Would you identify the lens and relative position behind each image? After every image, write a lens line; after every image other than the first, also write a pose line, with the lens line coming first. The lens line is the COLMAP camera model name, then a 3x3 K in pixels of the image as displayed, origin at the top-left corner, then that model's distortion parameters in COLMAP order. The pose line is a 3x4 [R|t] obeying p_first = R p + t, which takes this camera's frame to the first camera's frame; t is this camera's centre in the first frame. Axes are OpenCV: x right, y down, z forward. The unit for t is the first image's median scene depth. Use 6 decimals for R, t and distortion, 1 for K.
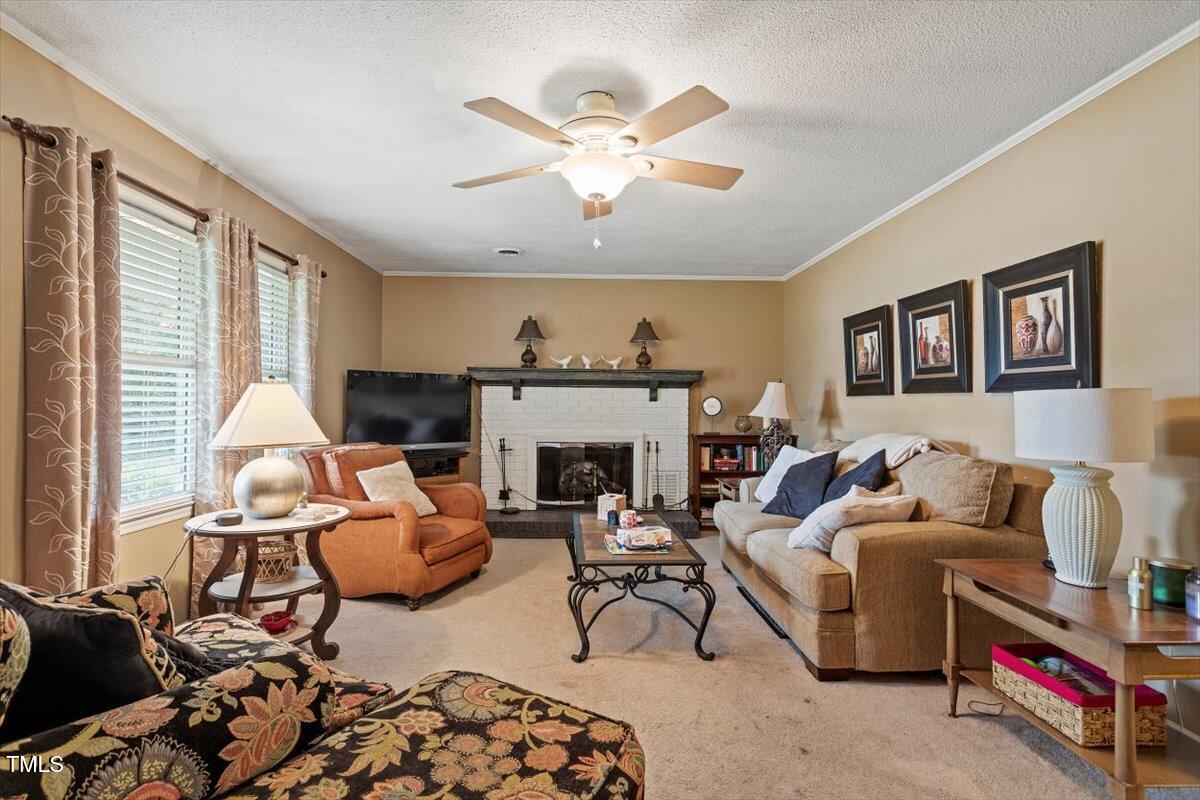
lens RADIAL K [[571.9, 0, 585.0], [0, 571.9, 394.0], [0, 0, 1]] dist [0.003375, 0.001475]
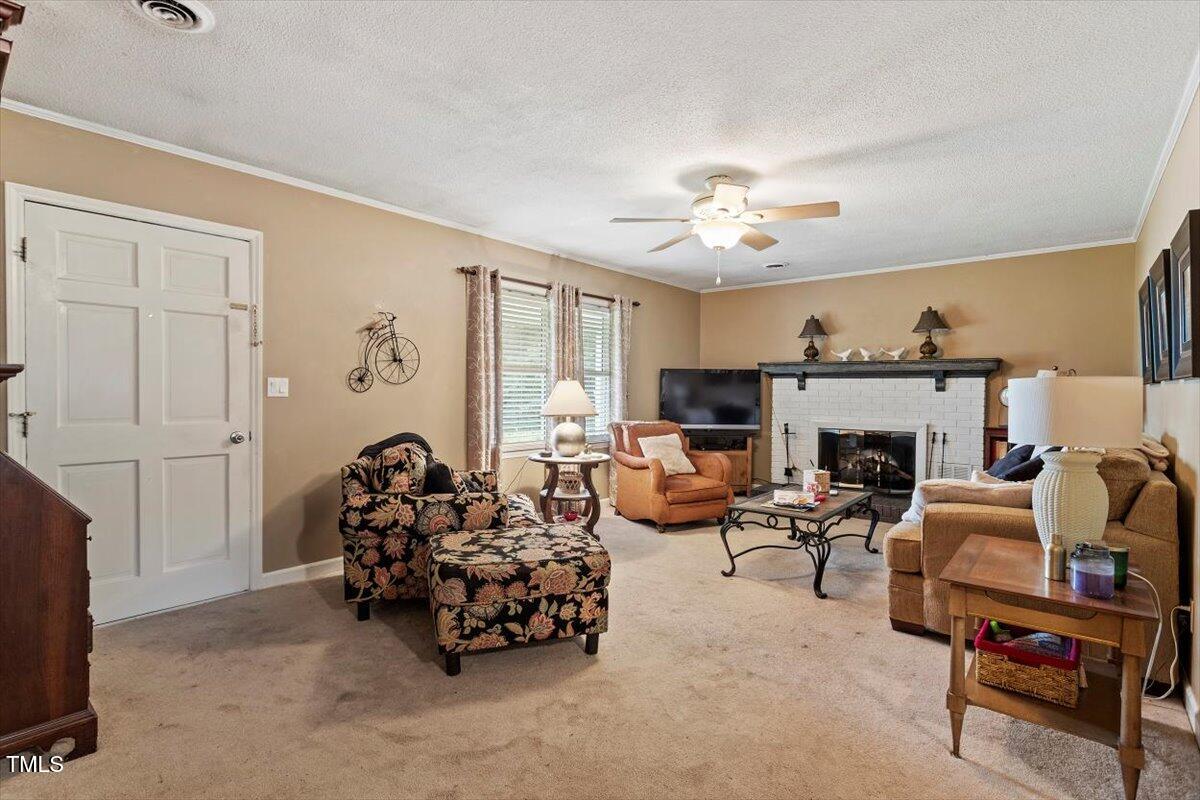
lens RADIAL K [[571.9, 0, 585.0], [0, 571.9, 394.0], [0, 0, 1]] dist [0.003375, 0.001475]
pose [[0.737258, 0.003885, -0.675601, 0.620205], [0.007187, 0.999882, 0.013593, -0.001079], [0.675574, -0.014877, 0.737143, -0.239730]]
